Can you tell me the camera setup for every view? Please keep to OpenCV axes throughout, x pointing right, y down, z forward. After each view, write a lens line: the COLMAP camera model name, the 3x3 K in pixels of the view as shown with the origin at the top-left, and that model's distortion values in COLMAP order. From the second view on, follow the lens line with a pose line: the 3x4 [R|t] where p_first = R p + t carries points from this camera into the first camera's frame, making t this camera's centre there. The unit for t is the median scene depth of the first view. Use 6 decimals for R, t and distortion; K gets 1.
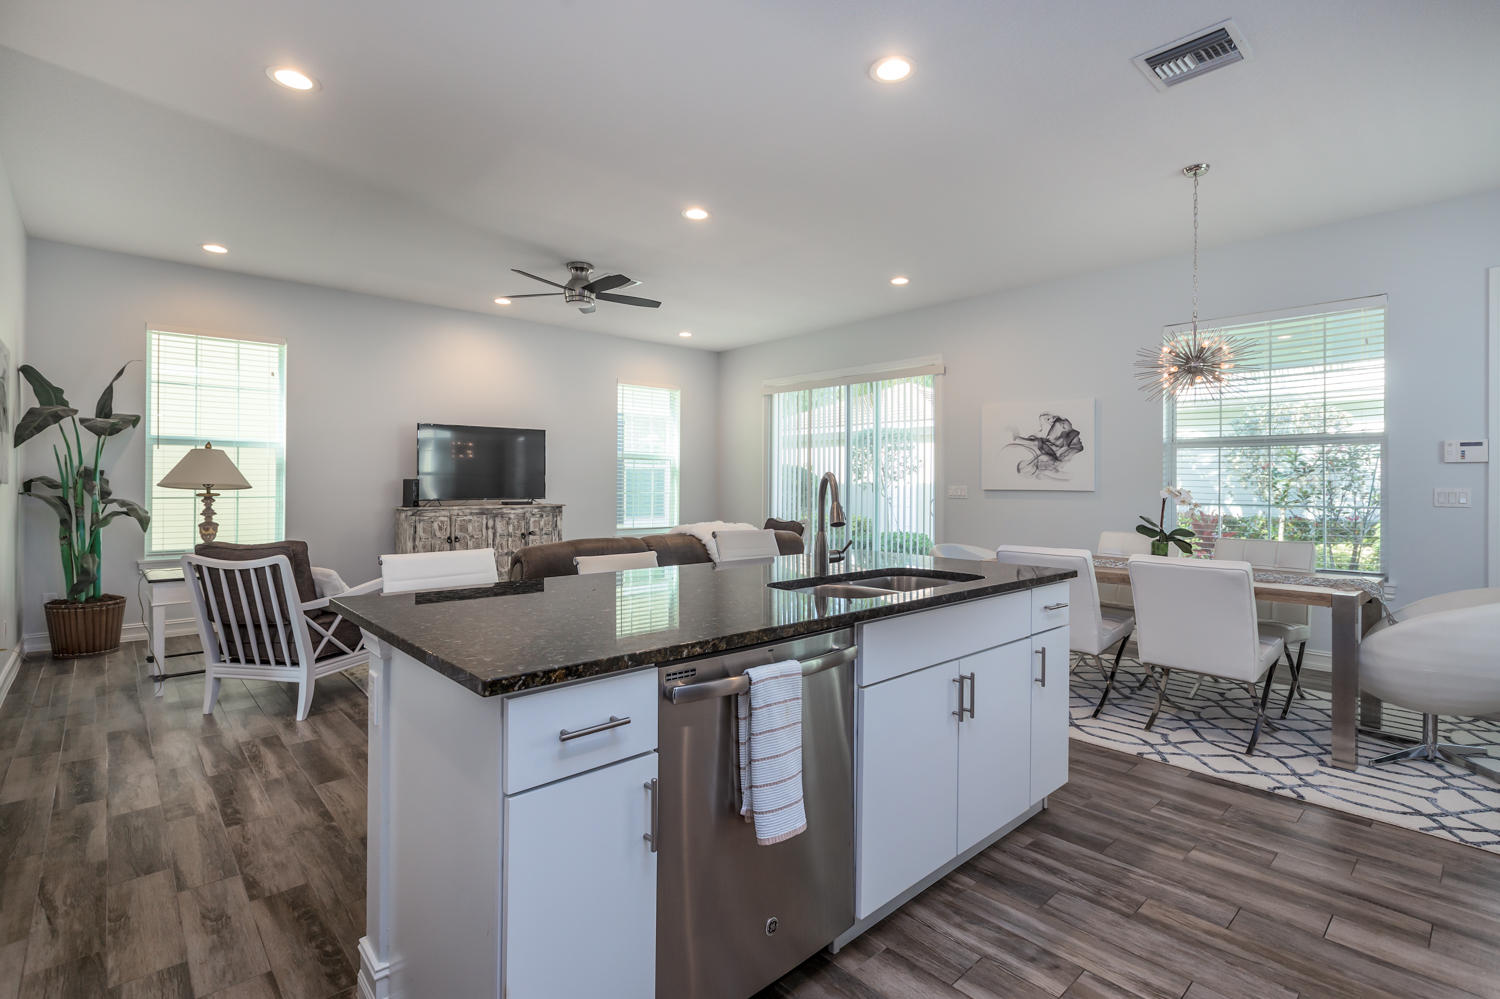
lens RADIAL K [[724.9, 0, 756.3], [0, 724.9, 485.9], [0, 0, 1]] dist [0.000433, 0.001586]
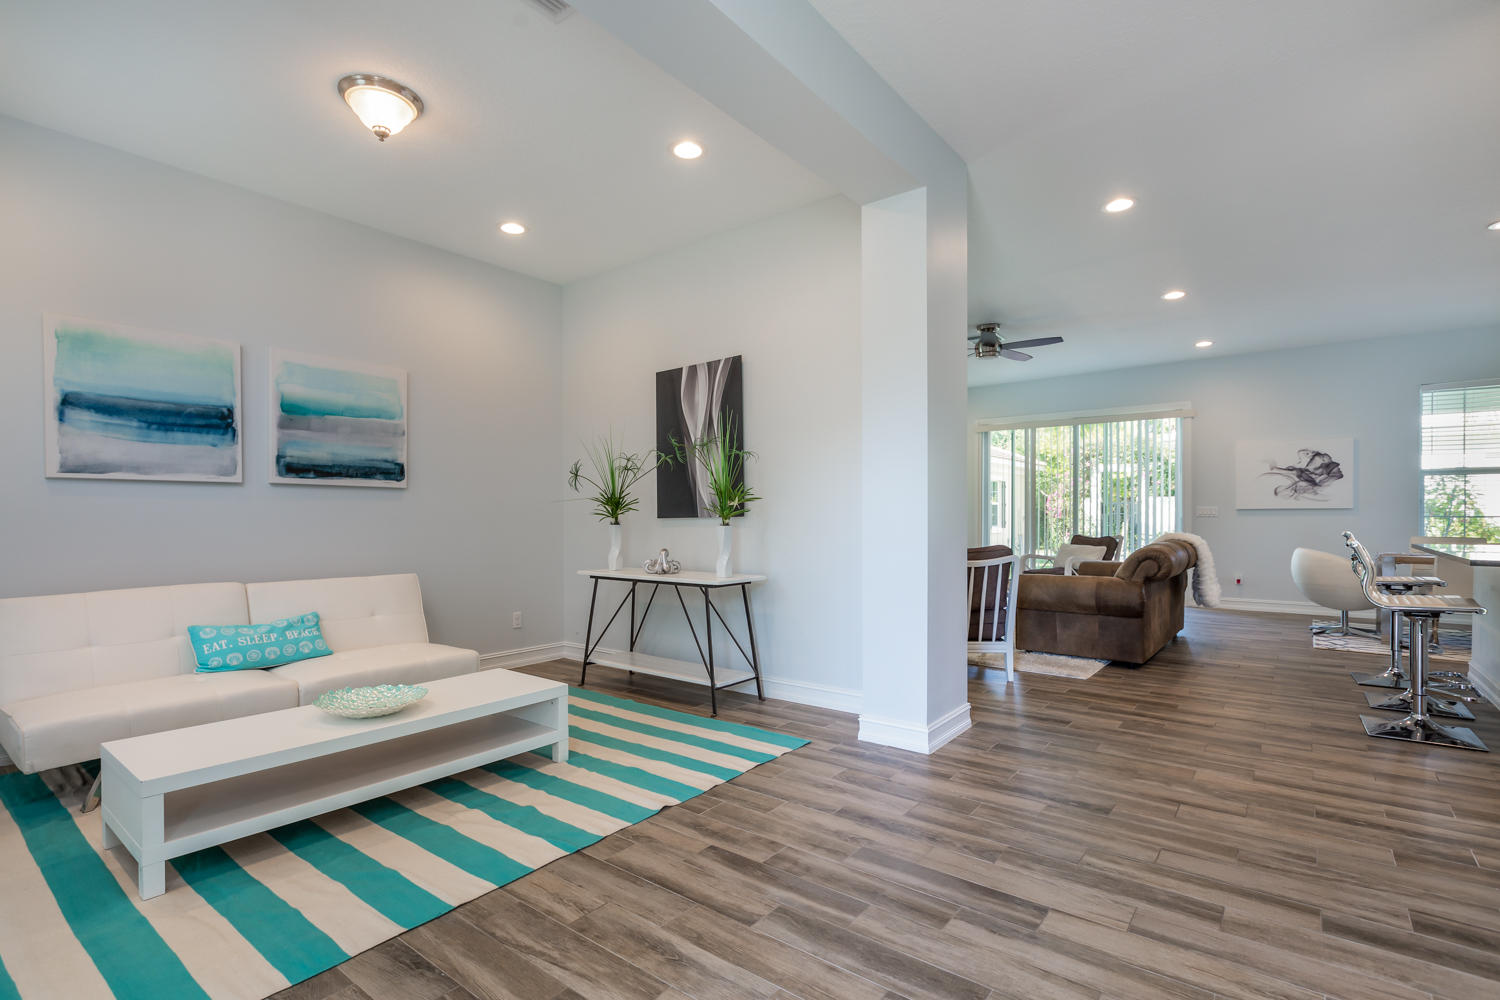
lens RADIAL K [[724.9, 0, 732.9], [0, 724.9, 530.7], [0, 0, 1]] dist [0.000433, 0.001586]
pose [[0.989192, -0.011786, 0.146152, -1.269074], [0.009777, 0.999848, 0.014456, 0.026042], [-0.146300, -0.012871, 0.989157, -0.206728]]
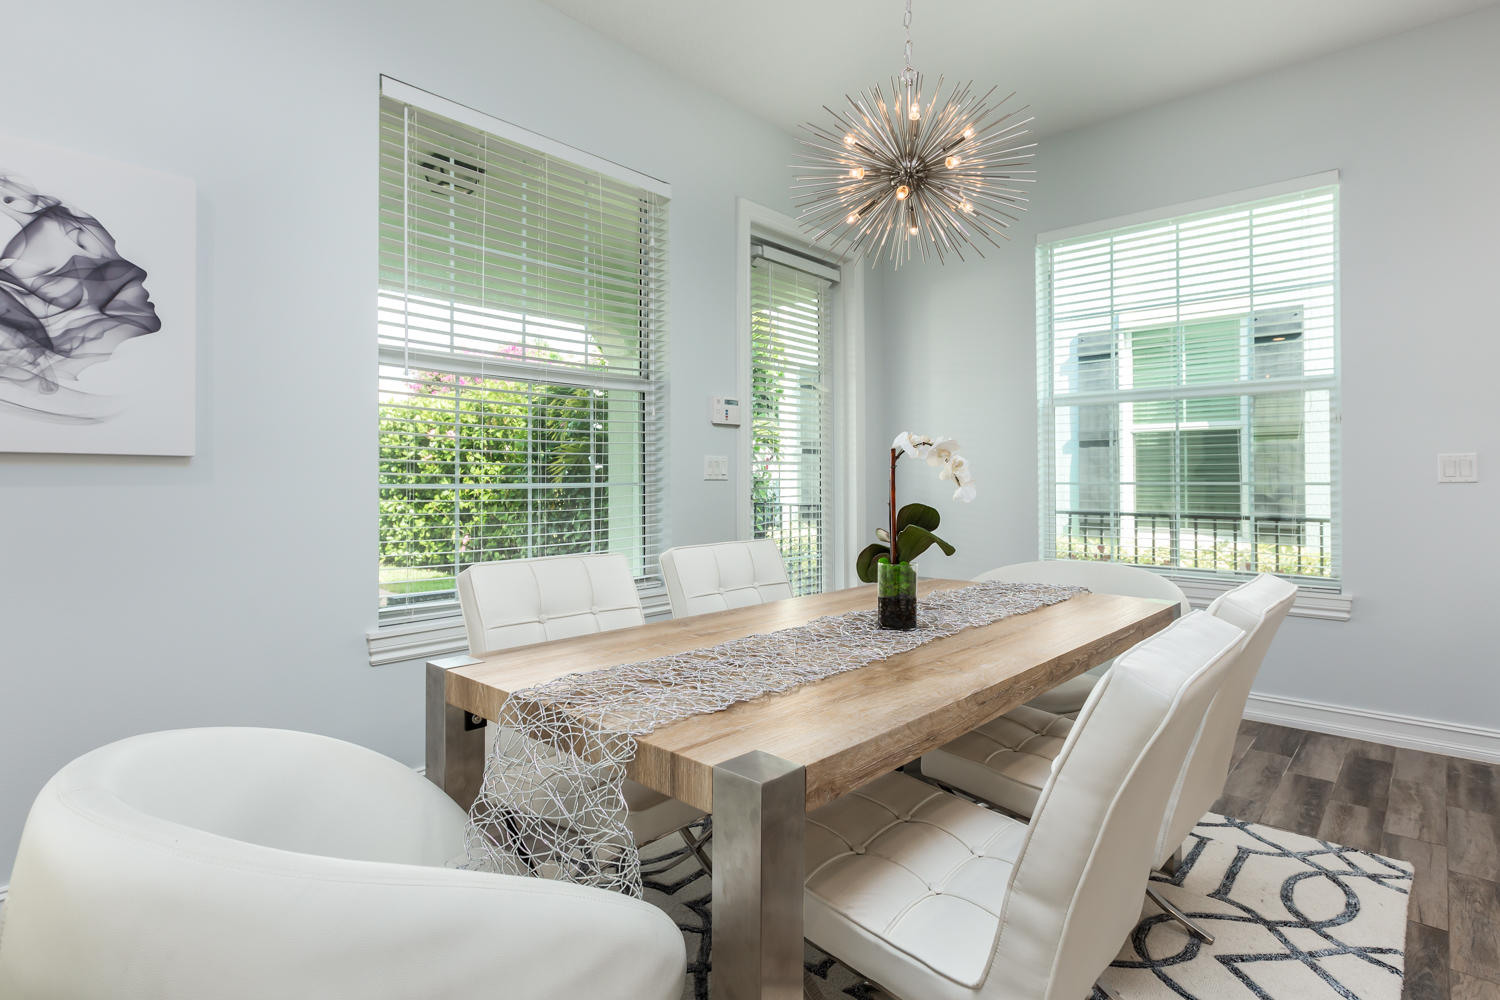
lens RADIAL K [[776.0, 0, 729.9], [0, 776.0, 471.9], [0, 0, 1]] dist [-0.011524, 0.001660]
pose [[-0.097161, 0.000913, 0.995268, 0.128797], [0.003968, 0.999992, -0.000530, 0.023168], [-0.995261, 0.003898, -0.097164, 1.193633]]
